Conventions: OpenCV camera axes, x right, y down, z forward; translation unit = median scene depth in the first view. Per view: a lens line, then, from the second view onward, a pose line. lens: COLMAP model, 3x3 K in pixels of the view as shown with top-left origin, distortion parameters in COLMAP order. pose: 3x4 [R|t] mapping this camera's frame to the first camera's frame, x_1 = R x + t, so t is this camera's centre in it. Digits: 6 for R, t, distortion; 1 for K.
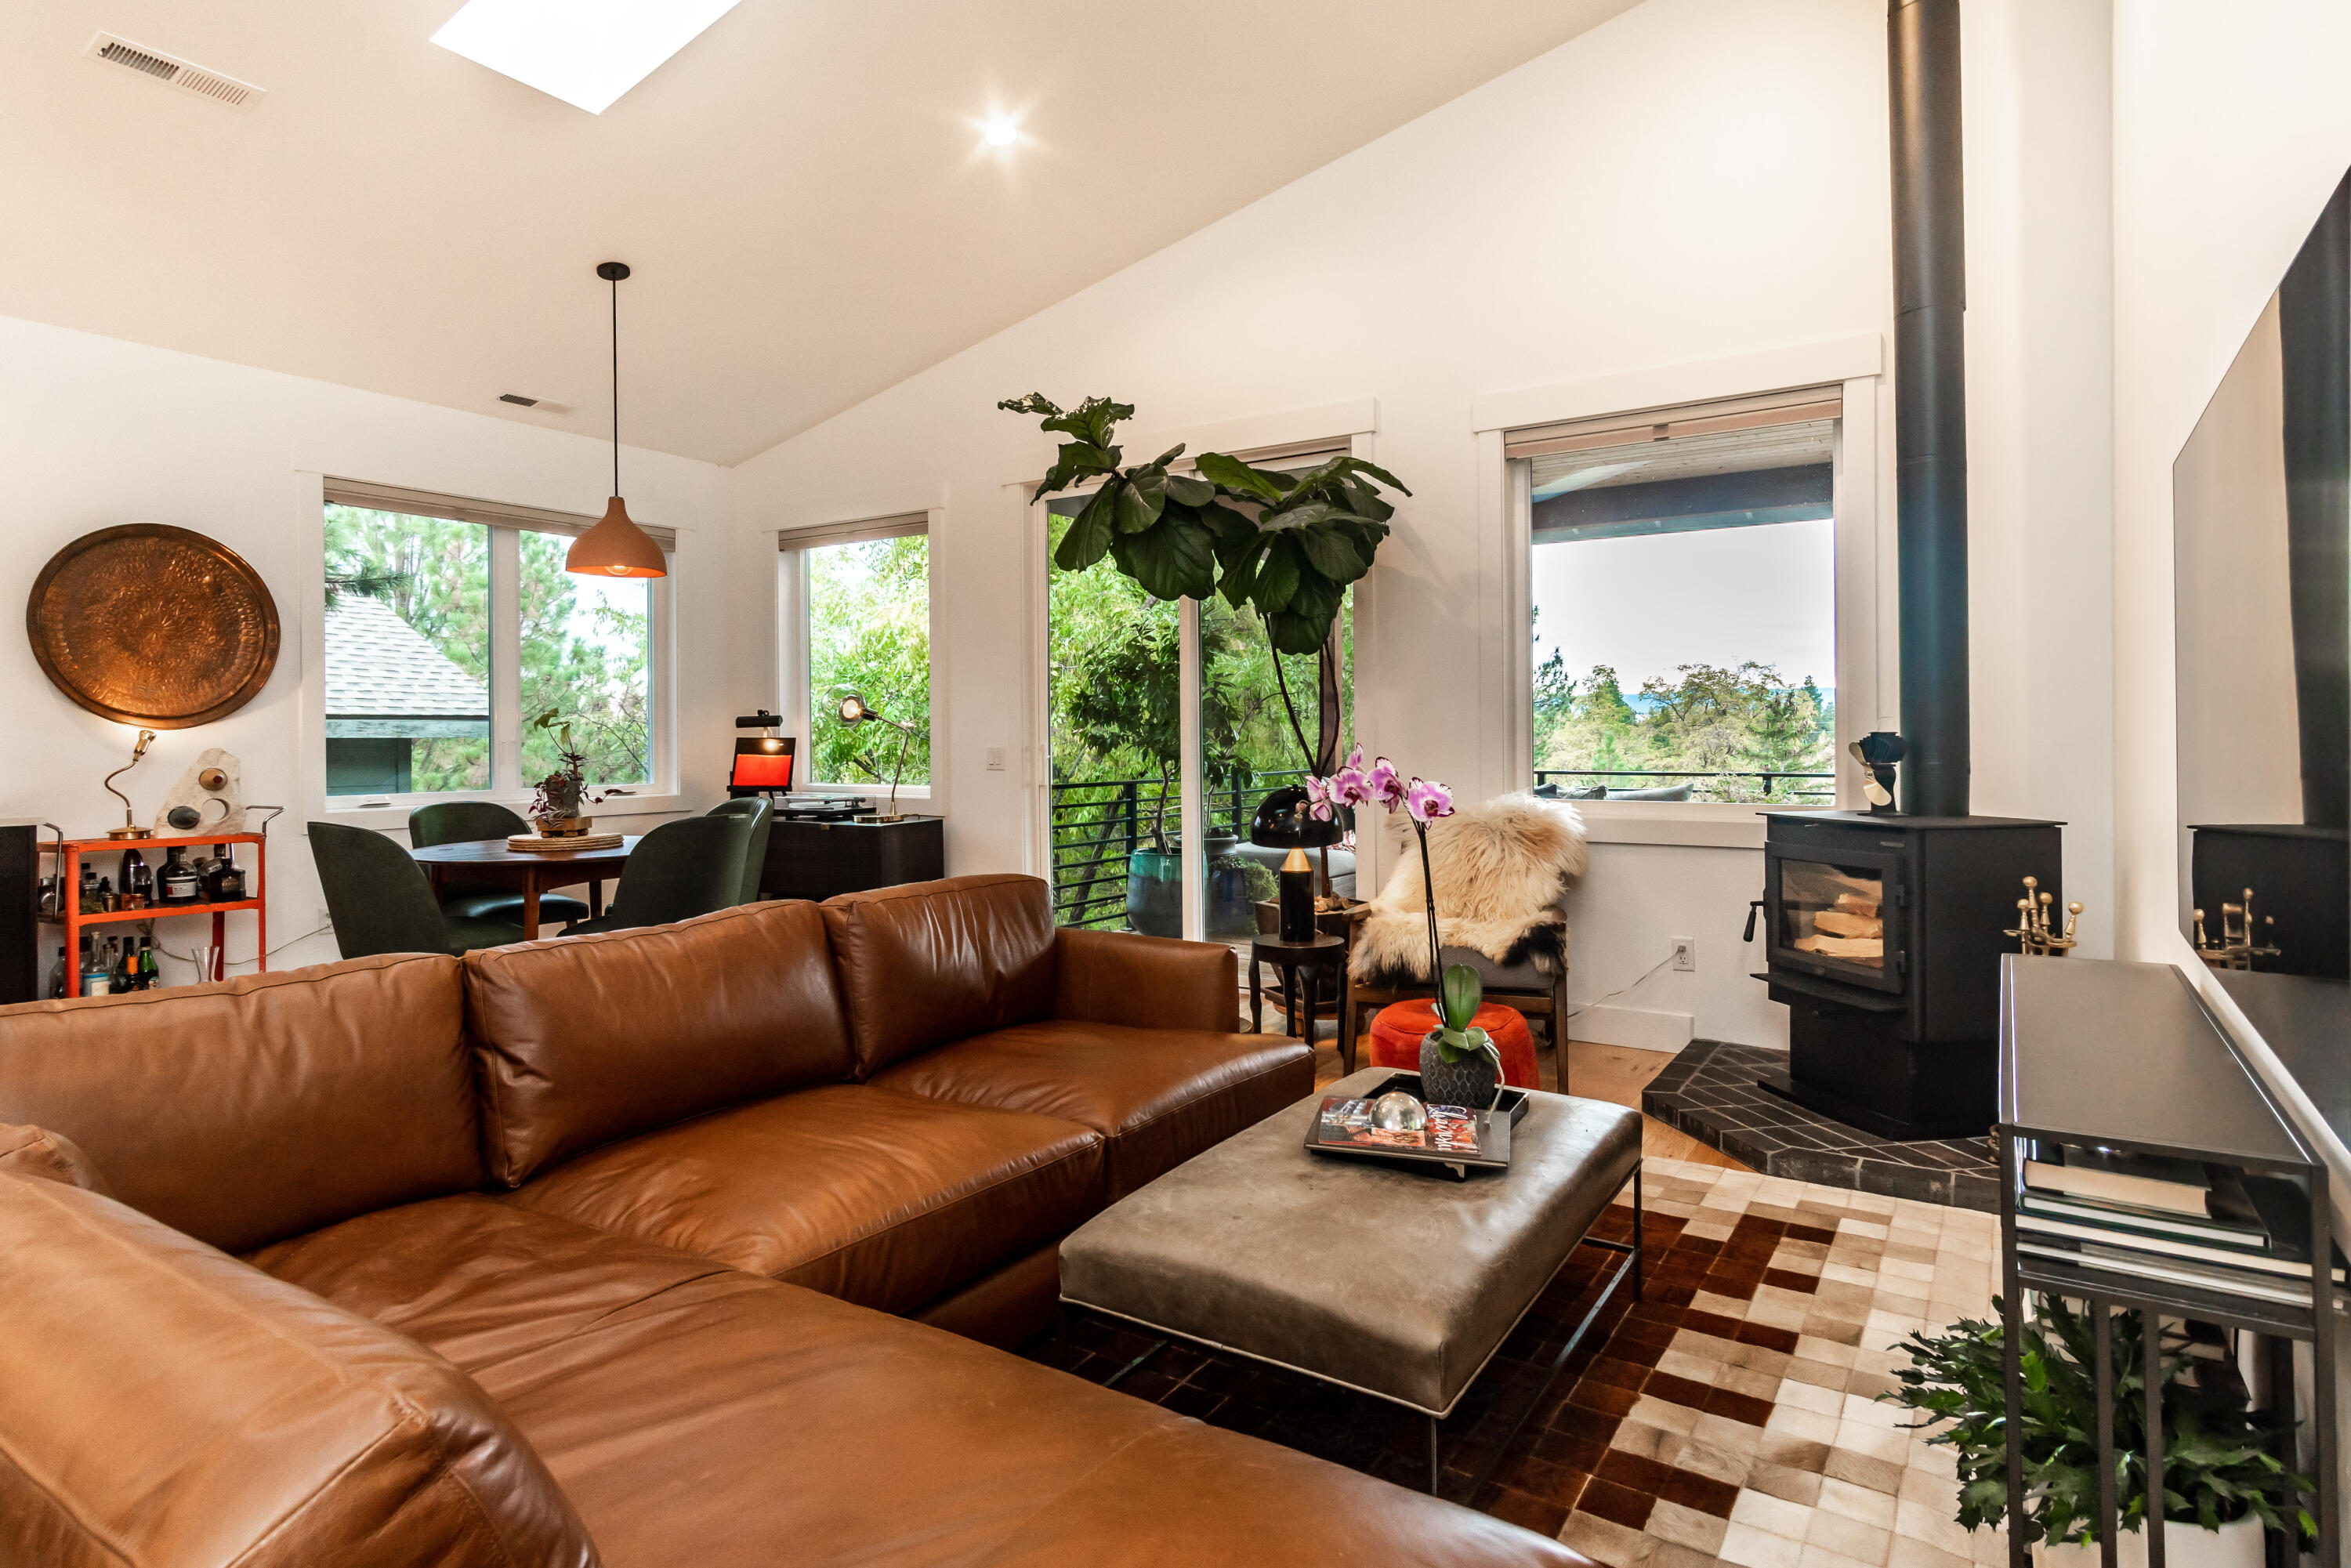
lens RADIAL K [[1265.5, 0, 1176.6], [0, 1265.5, 770.4], [0, 0, 1]] dist [0.005794, 0.001433]
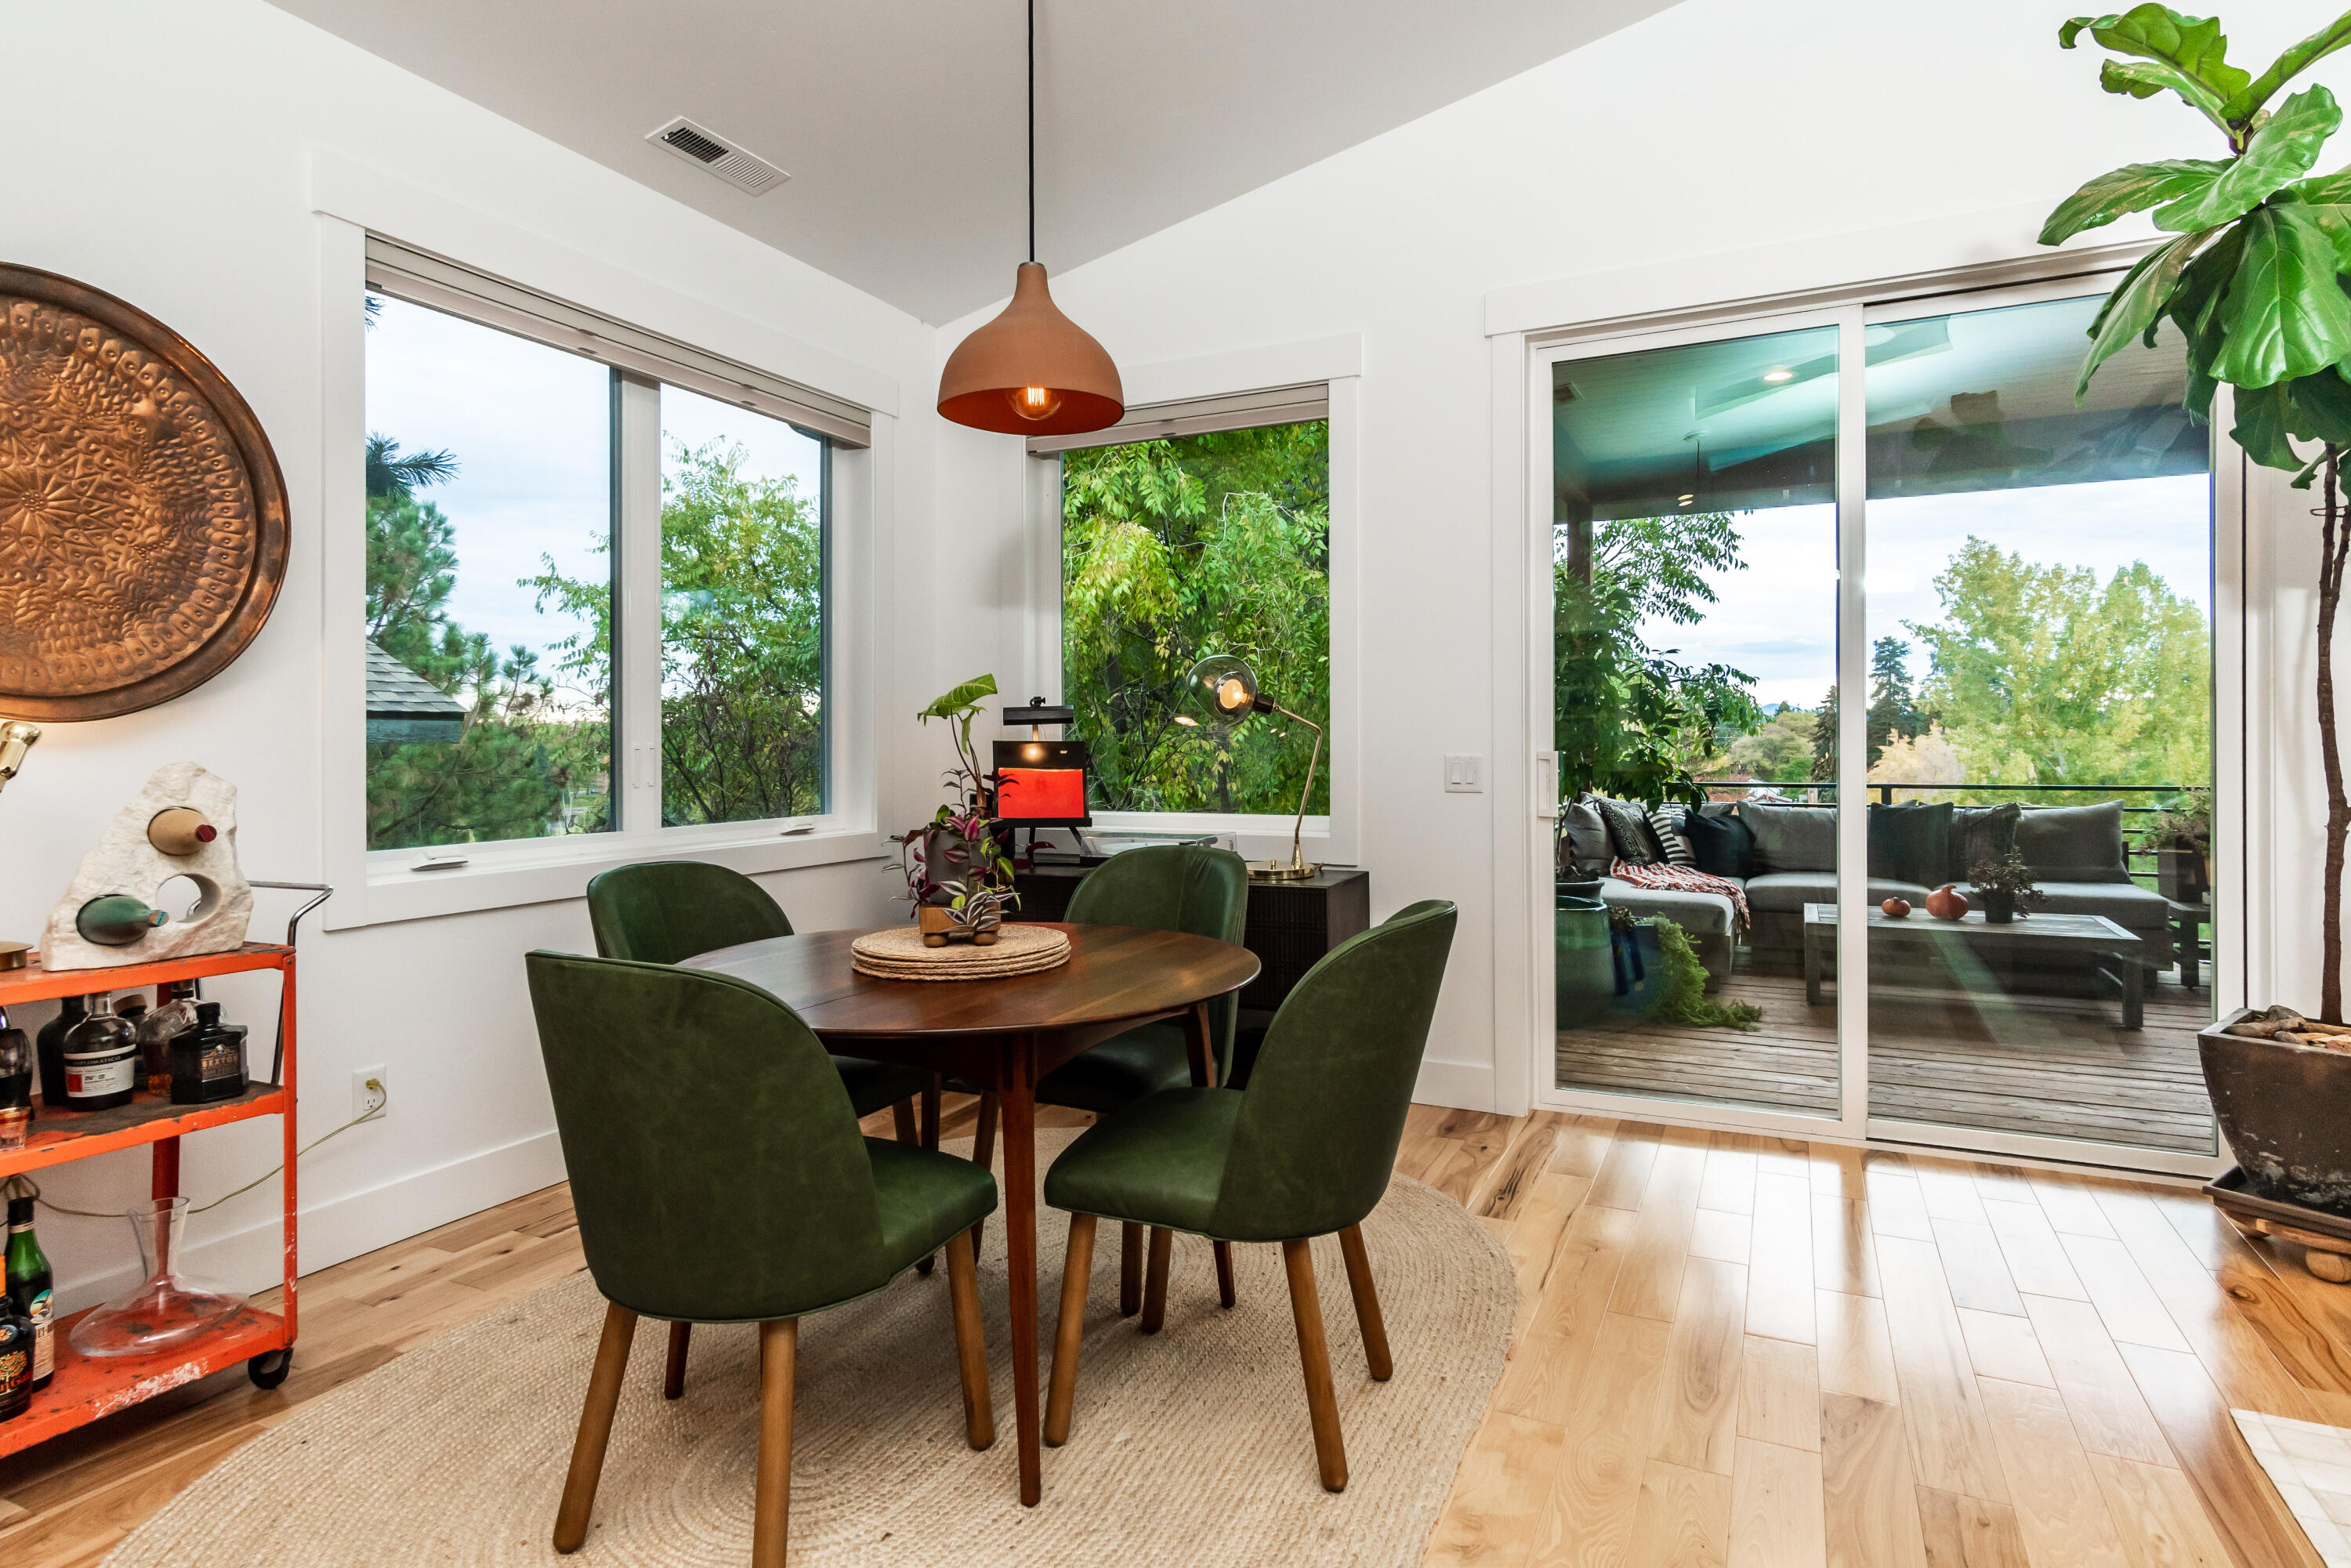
lens RADIAL K [[1265.5, 0, 1173.0], [0, 1265.5, 762.4], [0, 0, 1]] dist [0.005794, 0.001433]
pose [[0.992417, -0.003799, 0.122860, -0.446214], [0.005134, 0.999931, -0.010549, -0.010597], [-0.122812, 0.011099, 0.992368, 0.489083]]
